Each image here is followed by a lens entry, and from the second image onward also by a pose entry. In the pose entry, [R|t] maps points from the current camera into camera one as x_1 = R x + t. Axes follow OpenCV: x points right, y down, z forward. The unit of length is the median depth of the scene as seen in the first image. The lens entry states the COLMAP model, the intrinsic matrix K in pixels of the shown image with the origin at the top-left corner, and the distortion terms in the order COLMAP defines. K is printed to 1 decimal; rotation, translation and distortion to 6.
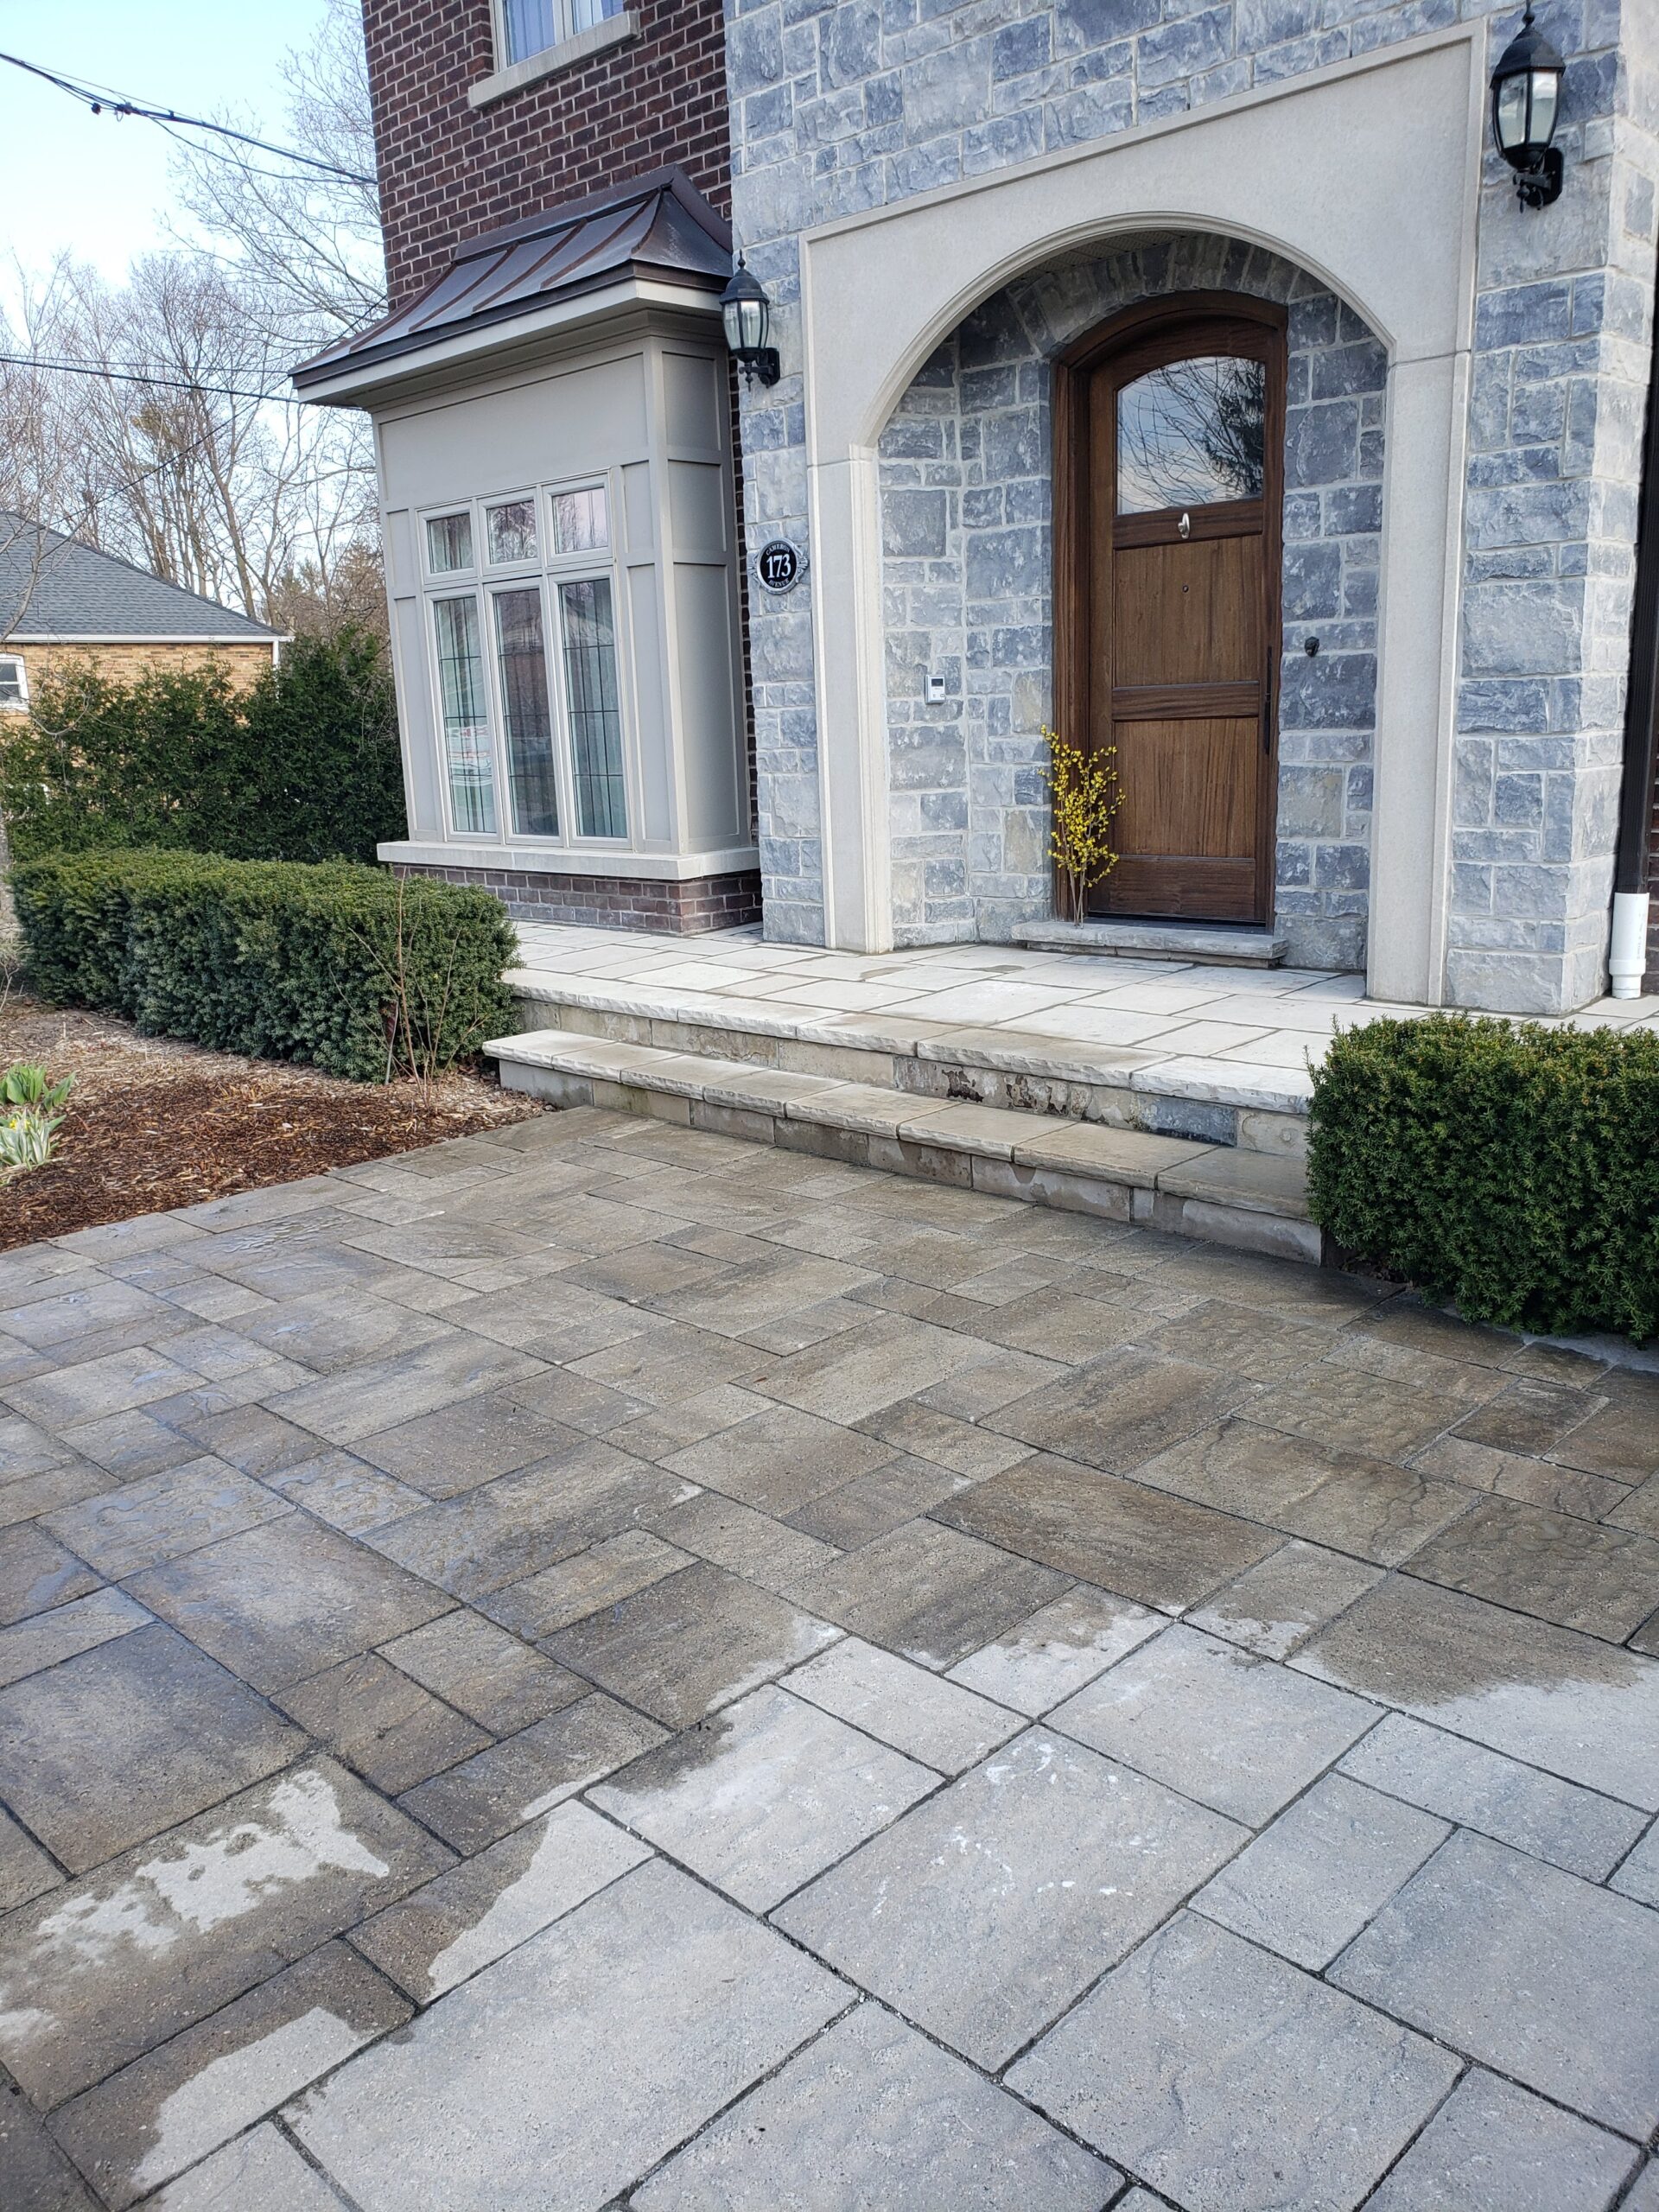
lens RADIAL K [[1733.8, 0, 805.8], [0, 1733.8, 1108.4], [0, 0, 1]] dist [0.009396, 0.017475]
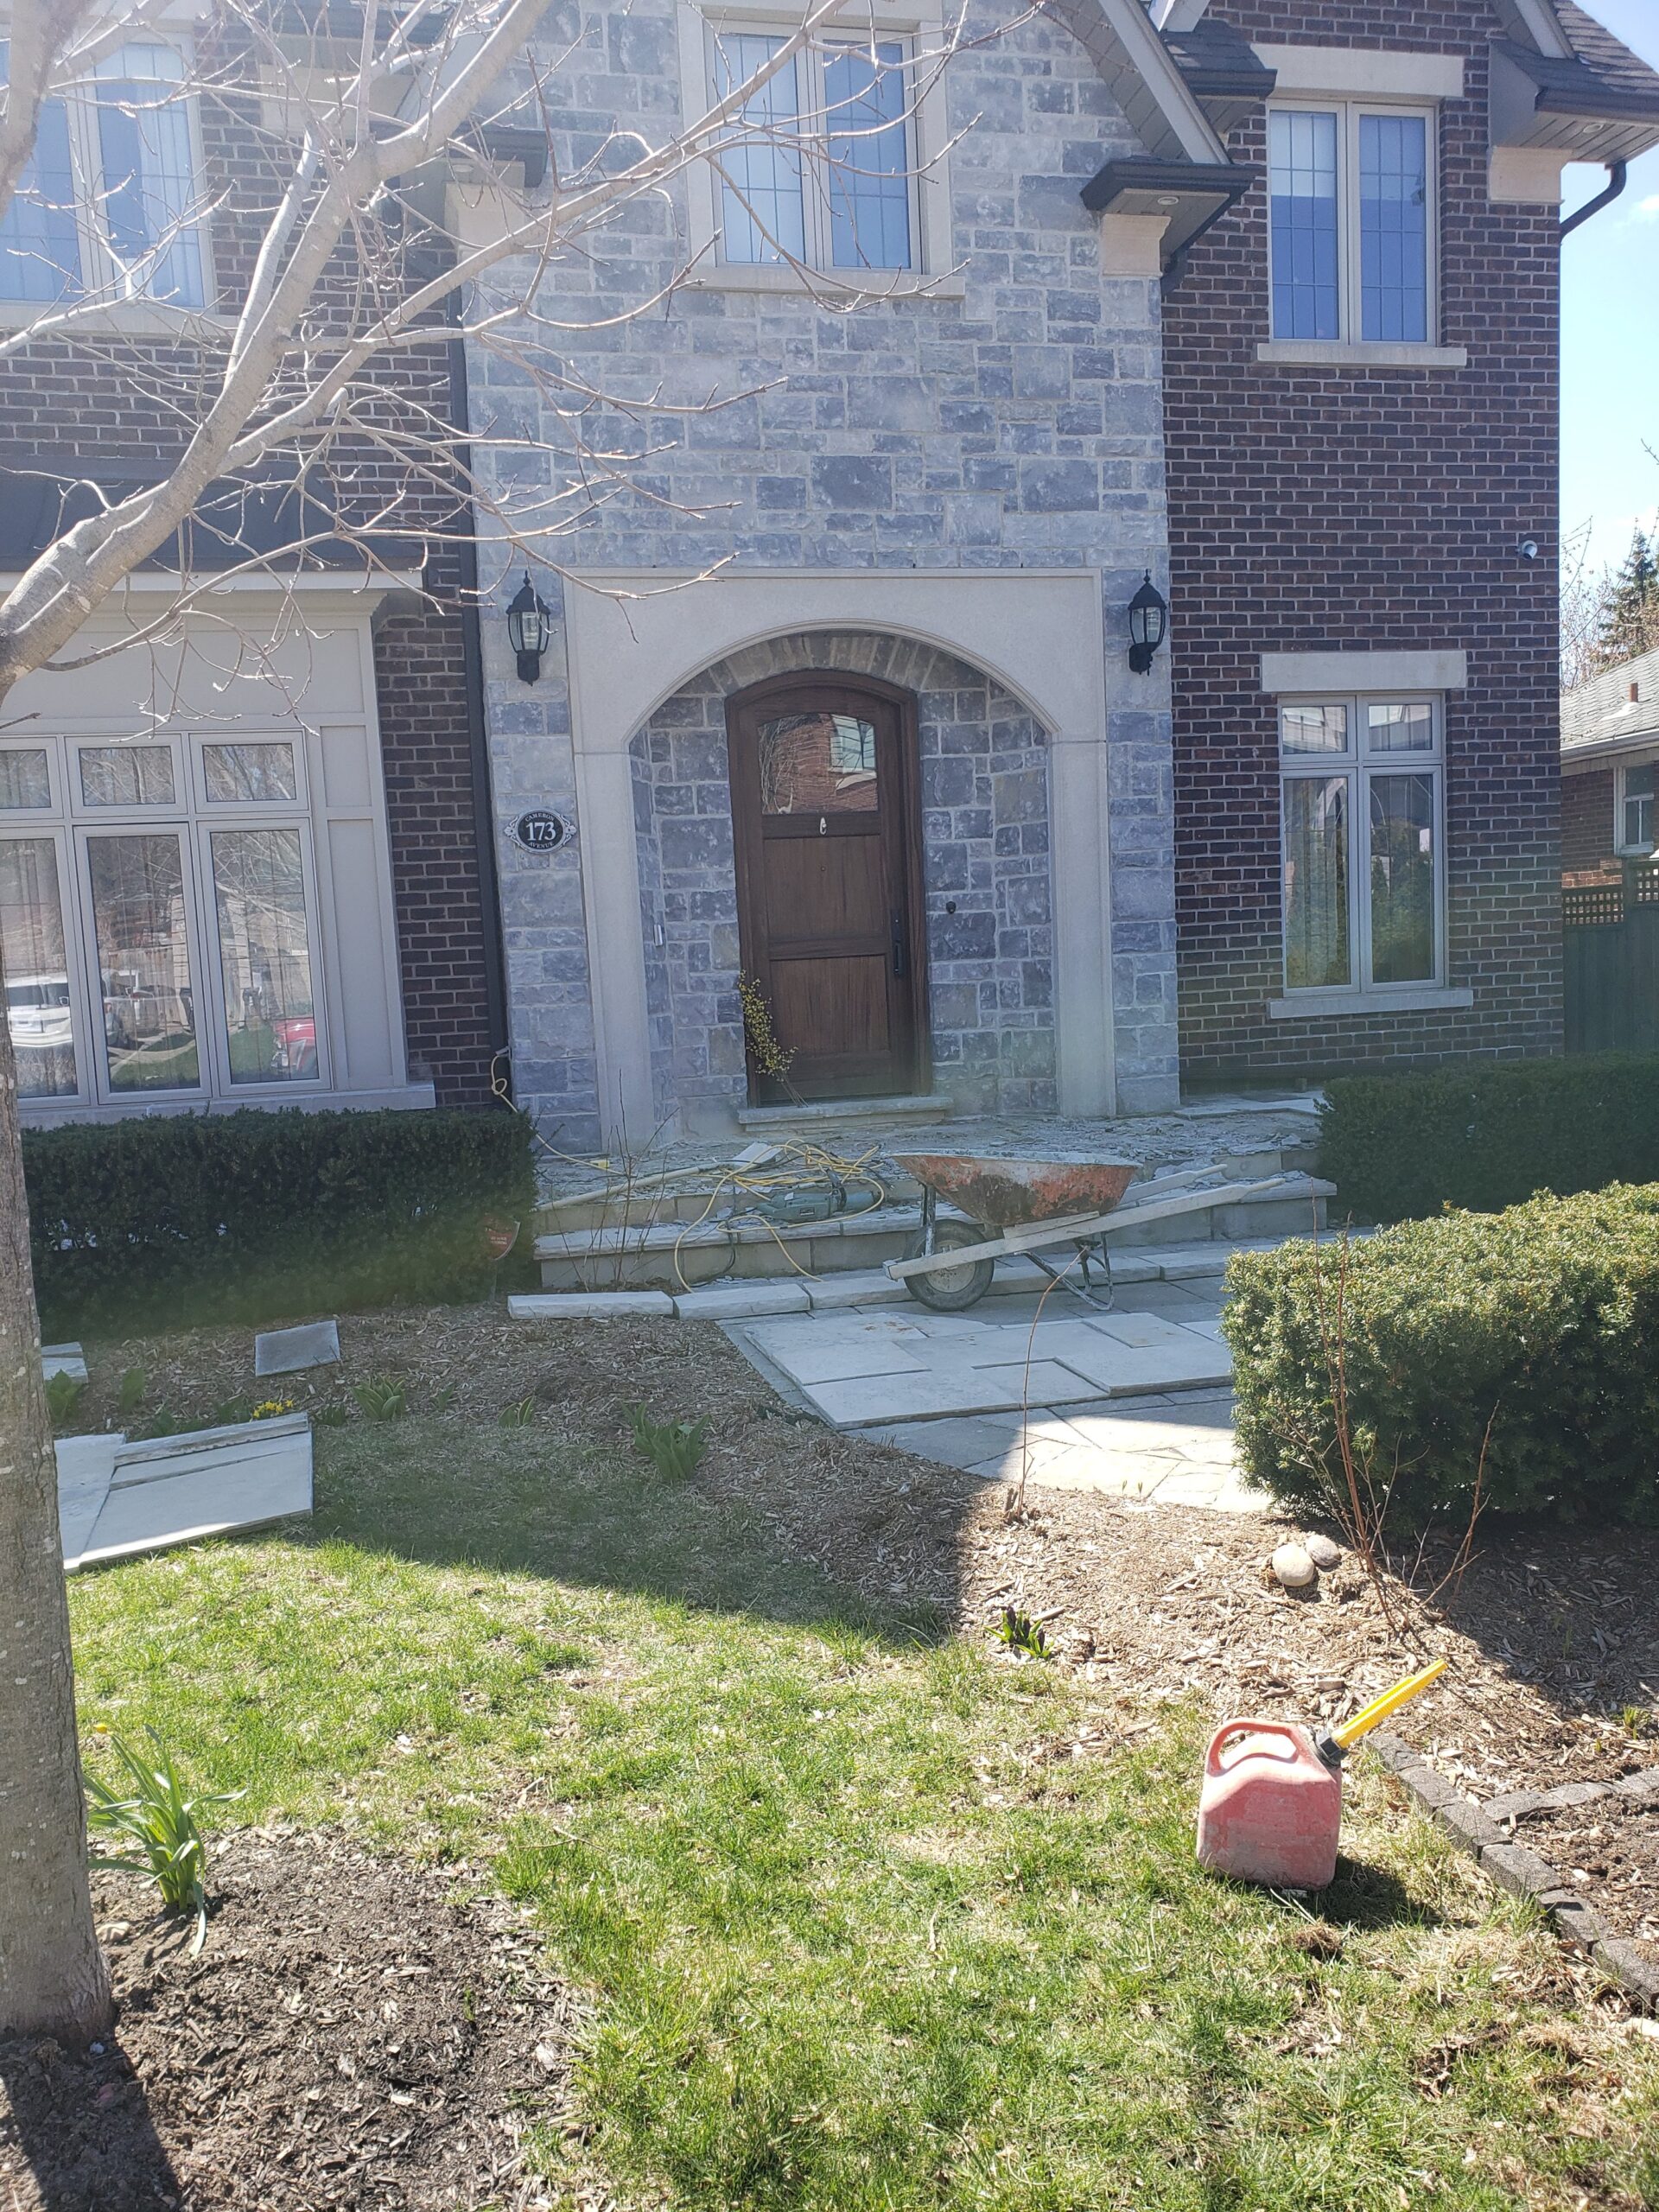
lens RADIAL K [[1733.8, 0, 793.9], [0, 1733.8, 1149.7], [0, 0, 1]] dist [0.009396, 0.017475]
pose [[0.536172, -0.082376, 0.840080, -0.950751], [0.218846, 0.974763, -0.044093, -0.015536], [-0.815246, 0.207489, 0.540668, 0.284008]]
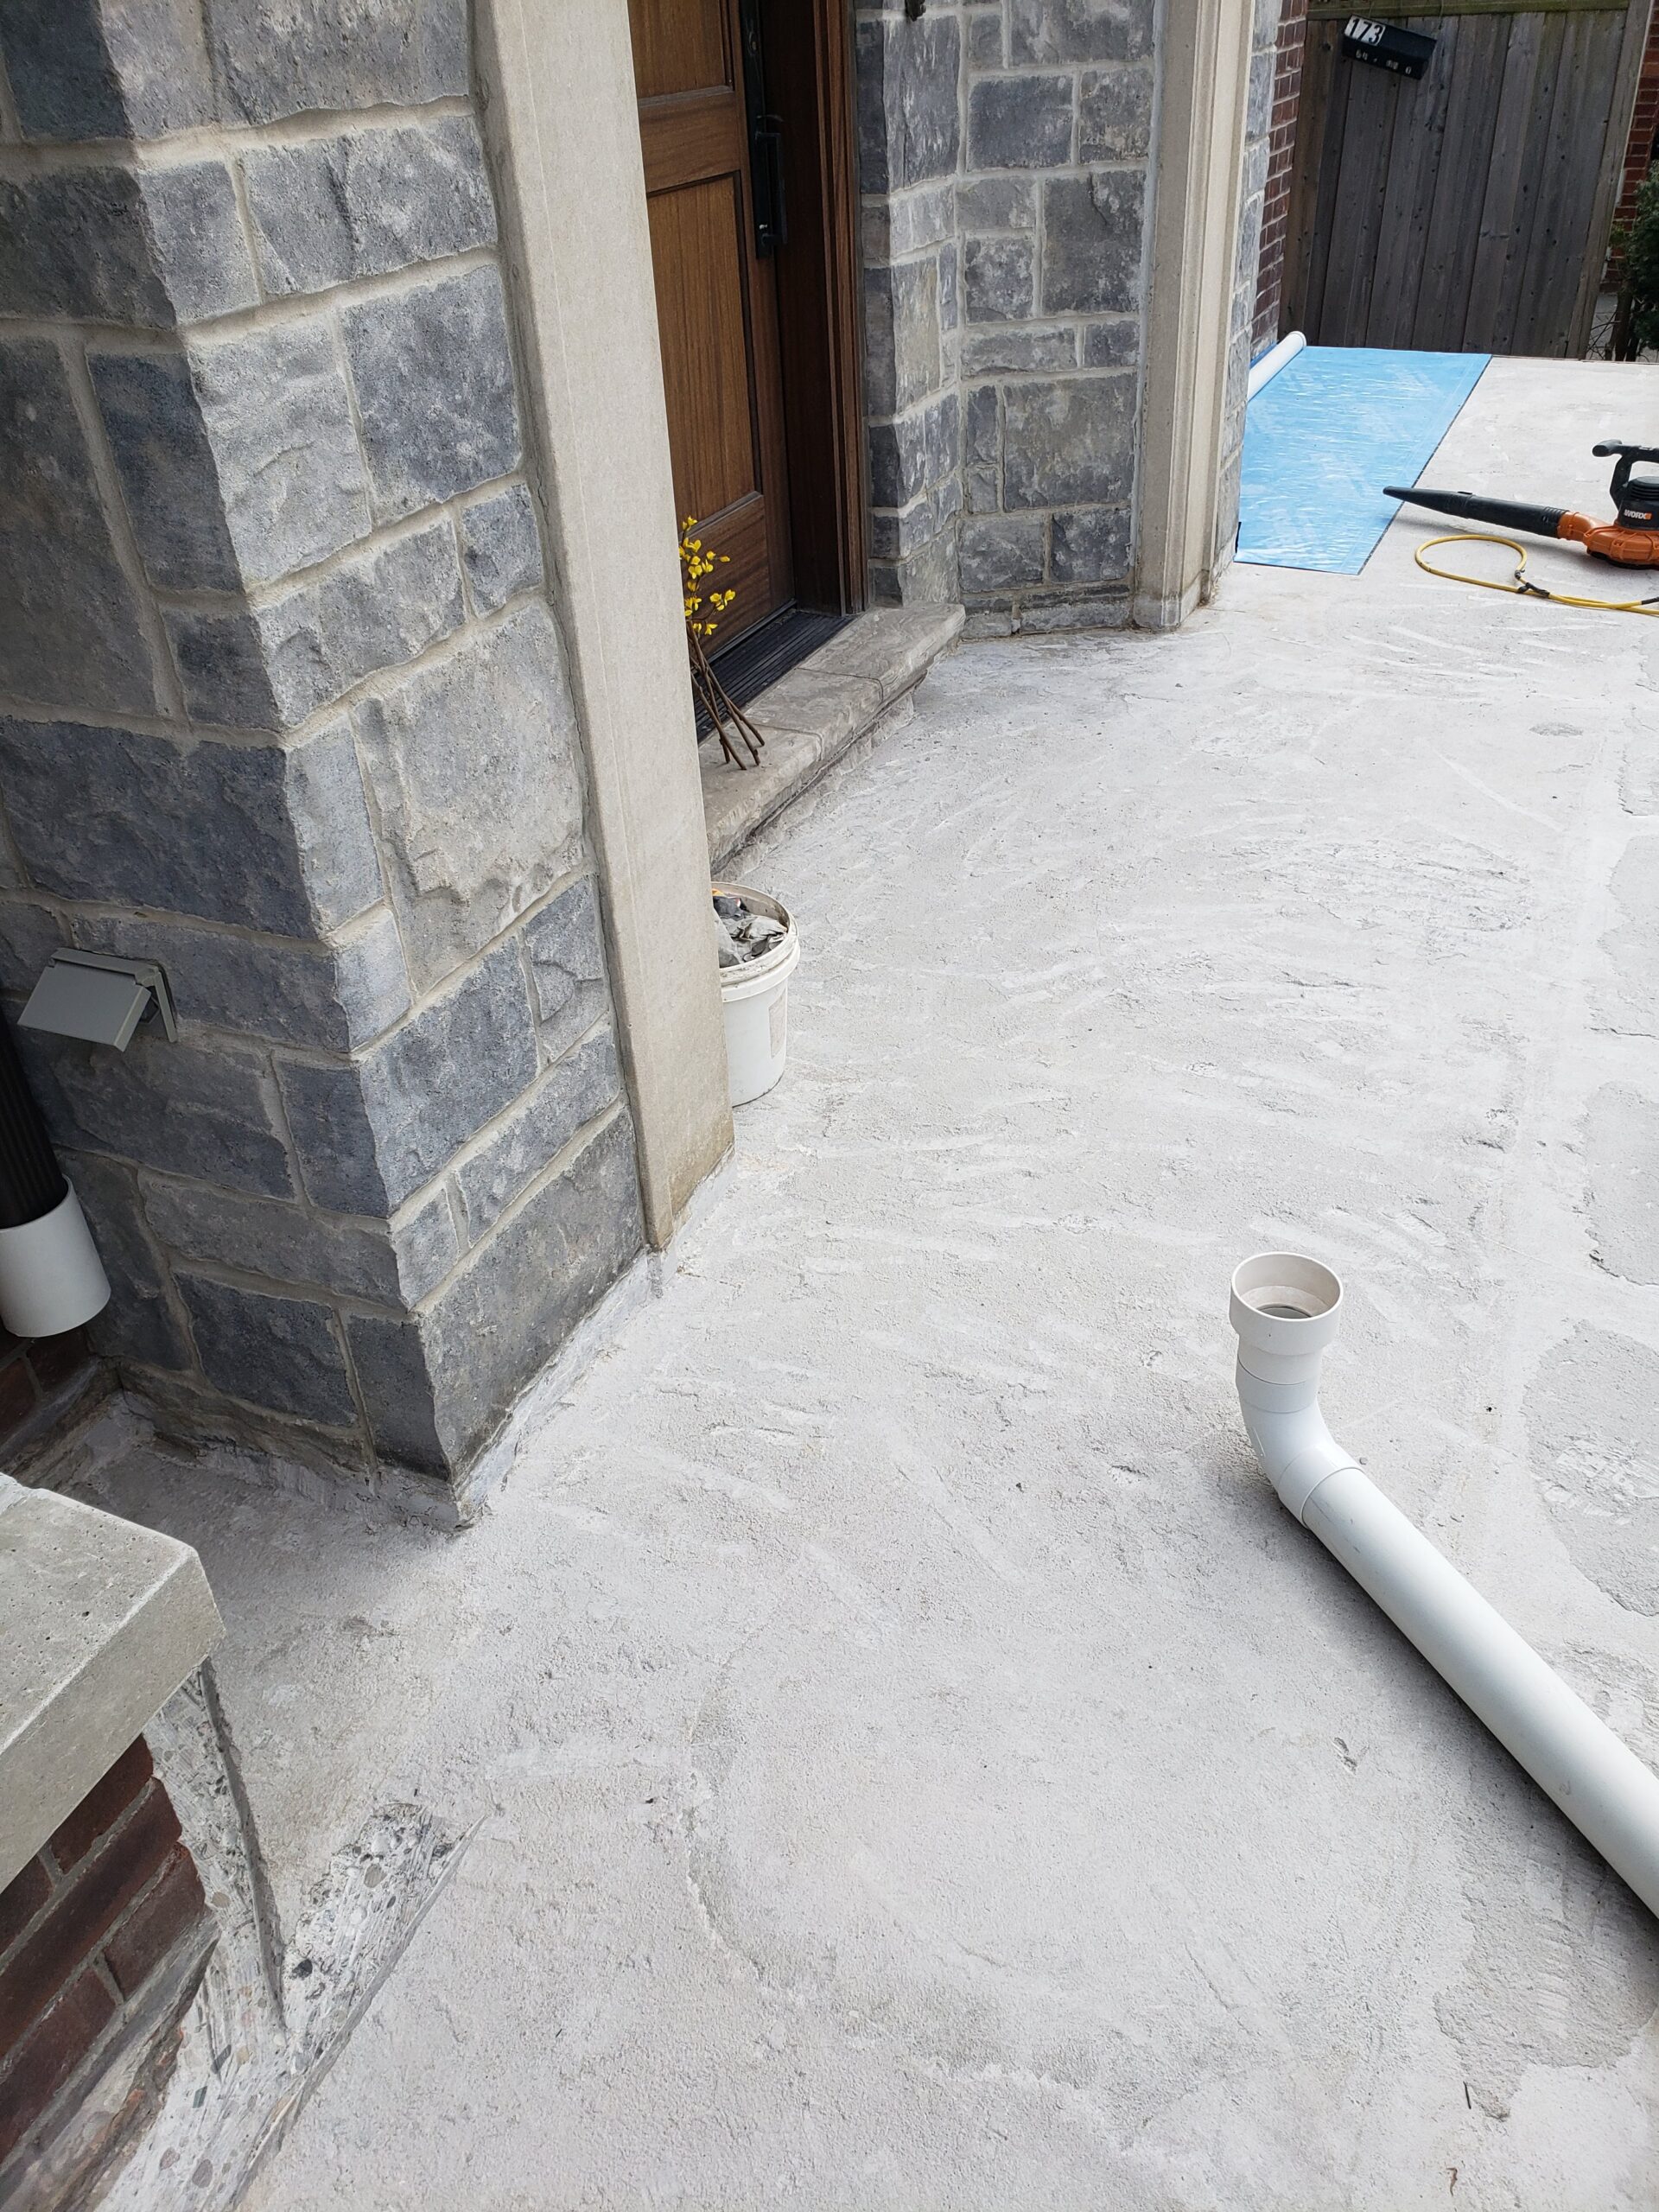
lens RADIAL K [[1733.8, 0, 846.6], [0, 1733.8, 1110.9], [0, 0, 1]] dist [0.009396, 0.017475]
pose [[-0.377219, -0.464532, 0.801196, -0.219900], [0.258654, 0.777839, 0.572769, -0.268204], [-0.889271, 0.423292, -0.173263, 1.075397]]
